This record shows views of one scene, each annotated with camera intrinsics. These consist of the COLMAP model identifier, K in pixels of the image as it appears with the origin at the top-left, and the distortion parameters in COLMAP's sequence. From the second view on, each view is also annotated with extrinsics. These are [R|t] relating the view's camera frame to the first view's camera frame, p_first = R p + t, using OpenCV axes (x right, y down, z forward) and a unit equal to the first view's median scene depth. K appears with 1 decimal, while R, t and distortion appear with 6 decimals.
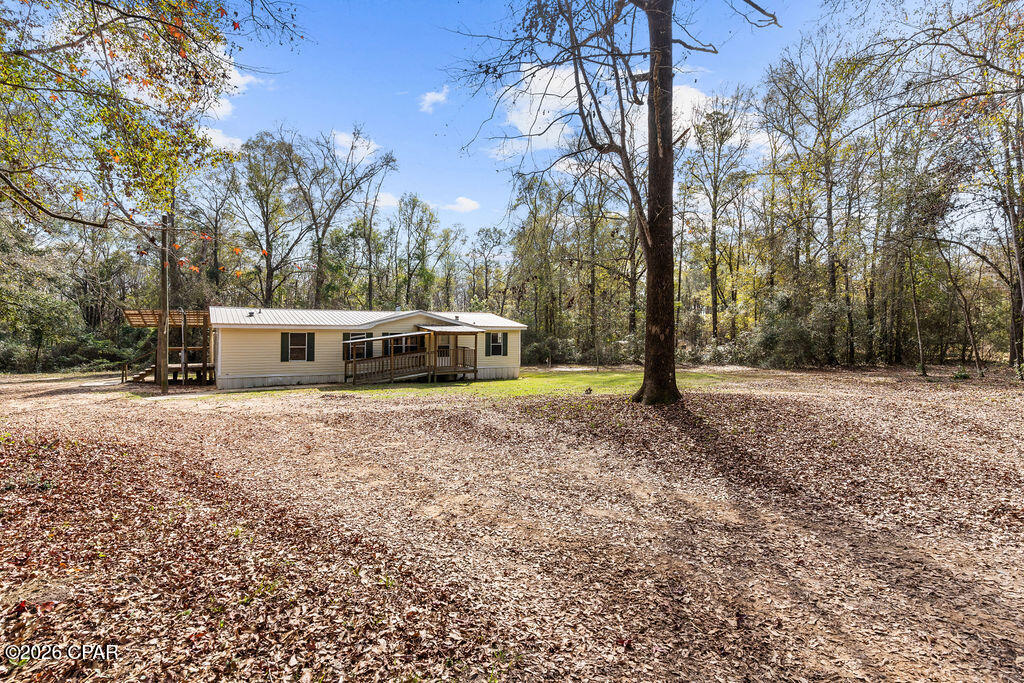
lens RADIAL K [[501.4, 0, 504.0], [0, 501.4, 341.4], [0, 0, 1]] dist [0.011808, 0.002238]
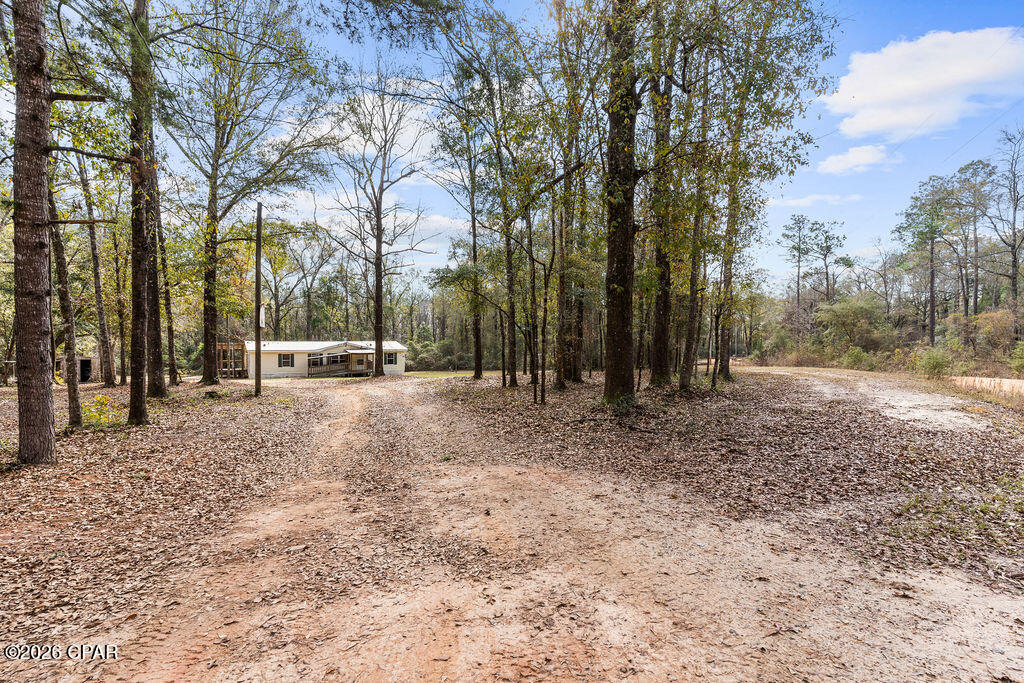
lens RADIAL K [[501.4, 0, 517.8], [0, 501.4, 341.5], [0, 0, 1]] dist [0.011808, 0.002238]
pose [[0.999987, -0.004188, 0.002885, 0.398347], [0.004252, 0.999734, -0.022672, -0.011568], [-0.002789, 0.022684, 0.999739, -0.802227]]
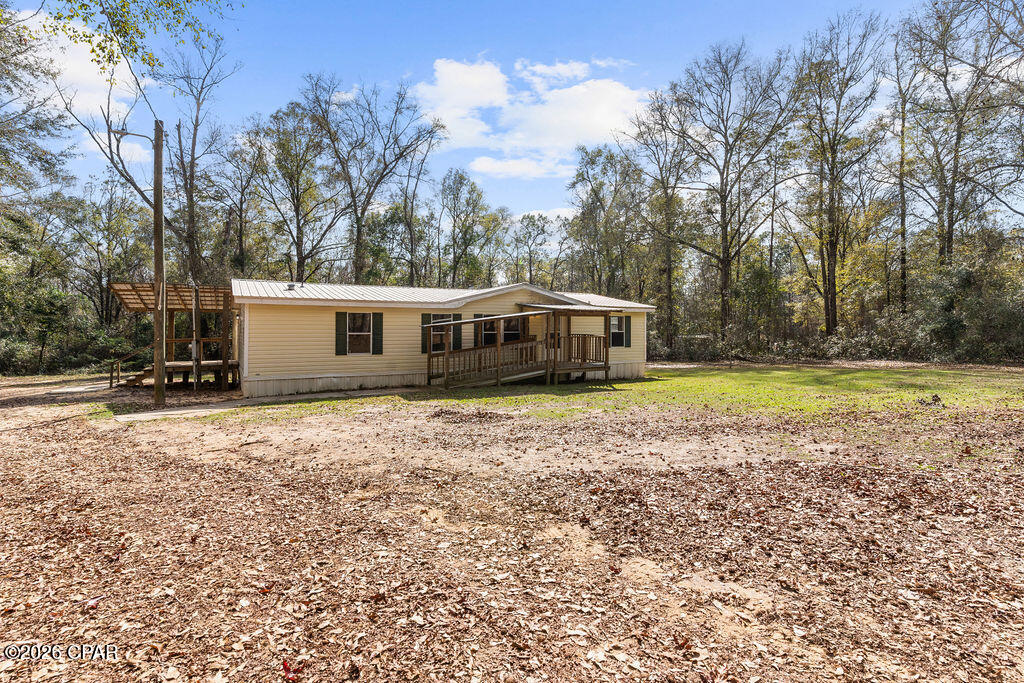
lens RADIAL K [[501.4, 0, 515.1], [0, 501.4, 334.9], [0, 0, 1]] dist [0.011808, 0.002238]
pose [[0.999720, -0.008829, -0.021943, -0.124823], [0.008569, 0.999892, -0.011950, 0.015325], [0.022046, 0.011758, 0.999688, 0.219838]]
